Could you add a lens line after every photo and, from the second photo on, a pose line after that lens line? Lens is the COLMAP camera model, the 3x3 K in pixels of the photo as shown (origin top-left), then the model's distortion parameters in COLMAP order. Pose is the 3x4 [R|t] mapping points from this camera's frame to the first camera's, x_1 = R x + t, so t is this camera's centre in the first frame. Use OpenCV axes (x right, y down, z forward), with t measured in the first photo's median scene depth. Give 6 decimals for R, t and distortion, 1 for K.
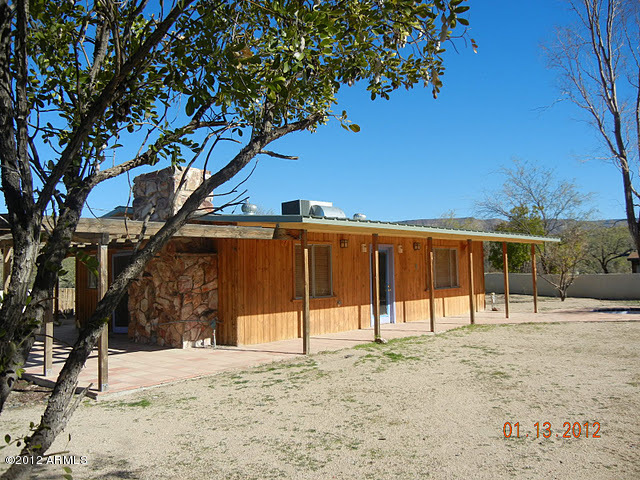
lens RADIAL K [[552.0, 0, 319.7], [0, 552.0, 238.6], [0, 0, 1]] dist [0.014183, -0.010160]
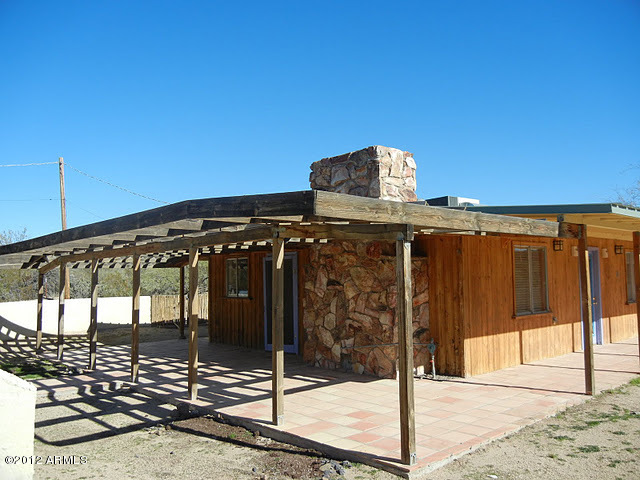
lens RADIAL K [[552.0, 0, 320.9], [0, 552.0, 244.4], [0, 0, 1]] dist [0.014183, -0.010160]
pose [[0.996949, 0.001658, -0.078043, -0.278743], [-0.001671, 0.999999, -0.000098, 0.009377], [0.078043, 0.000228, 0.996950, 0.207949]]
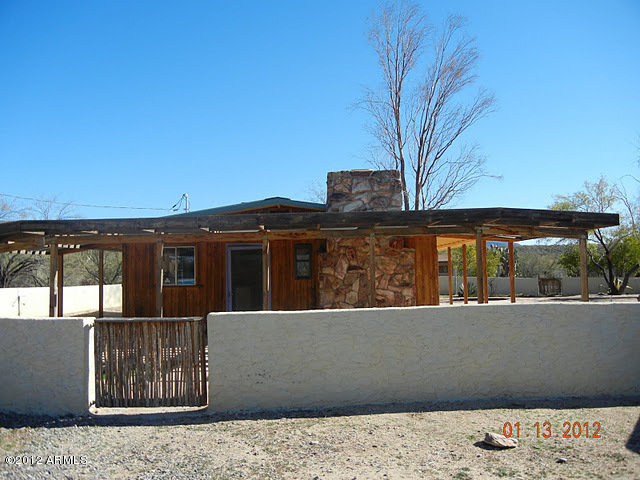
lens RADIAL K [[552.0, 0, 320.9], [0, 552.0, 240.7], [0, 0, 1]] dist [0.014183, -0.010160]
pose [[0.730192, 0.045196, 0.681746, -1.115847], [-0.036771, 0.998963, -0.026841, 0.045475], [-0.682252, -0.005470, 0.731097, 0.291859]]
